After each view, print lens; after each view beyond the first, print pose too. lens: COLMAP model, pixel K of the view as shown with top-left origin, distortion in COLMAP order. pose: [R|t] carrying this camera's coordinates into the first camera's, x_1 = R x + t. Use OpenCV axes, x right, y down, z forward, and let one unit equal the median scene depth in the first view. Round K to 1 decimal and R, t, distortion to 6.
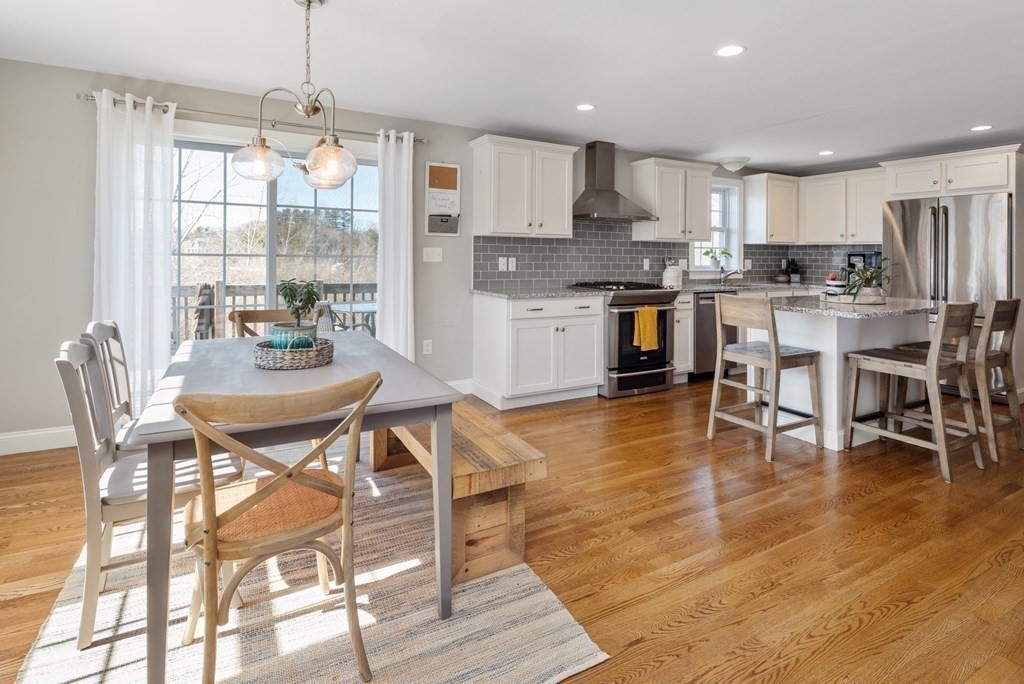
lens RADIAL K [[500.2, 0, 502.2], [0, 500.2, 252.0], [0, 0, 1]] dist [0.000151, -0.000225]
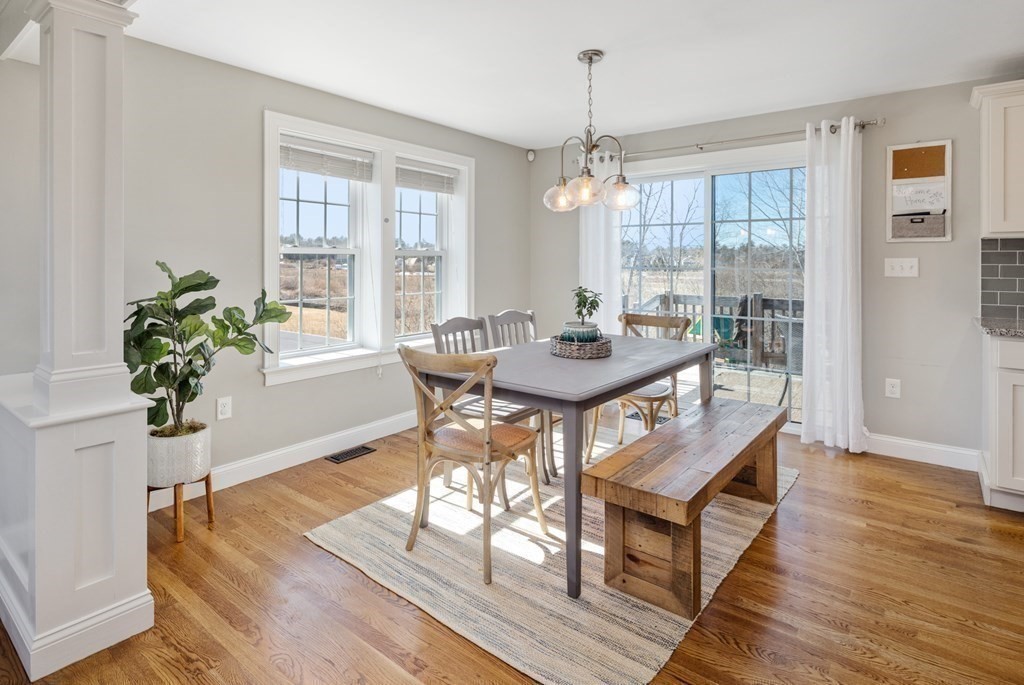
lens RADIAL K [[532.4, 0, 554.0], [0, 532.4, 264.1], [0, 0, 1]] dist [-0.005728, -0.000362]
pose [[0.421502, -0.014906, -0.906705, 0.373674], [0.006838, 0.999889, -0.013259, 0.008015], [0.906801, -0.000611, 0.421557, 0.190407]]
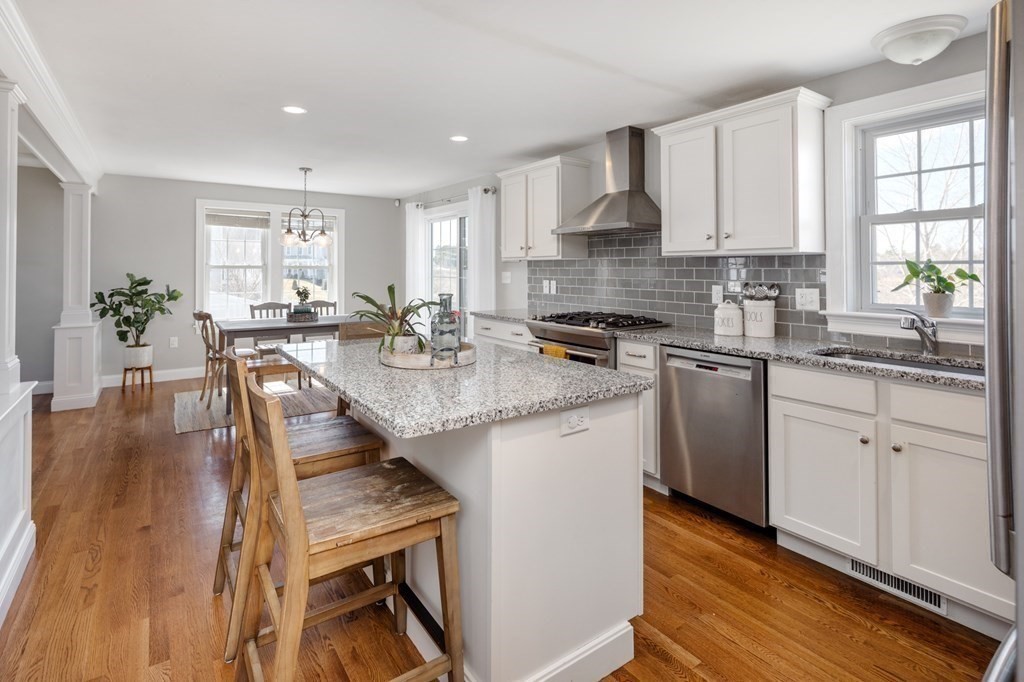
lens RADIAL K [[500.2, 0, 516.9], [0, 500.2, 259.8], [0, 0, 1]] dist [0.000151, -0.000225]
pose [[0.130184, -0.033862, -0.990911, 1.069598], [0.000634, 0.999419, -0.034069, 0.004255], [0.991490, 0.003807, 0.130130, 0.861533]]
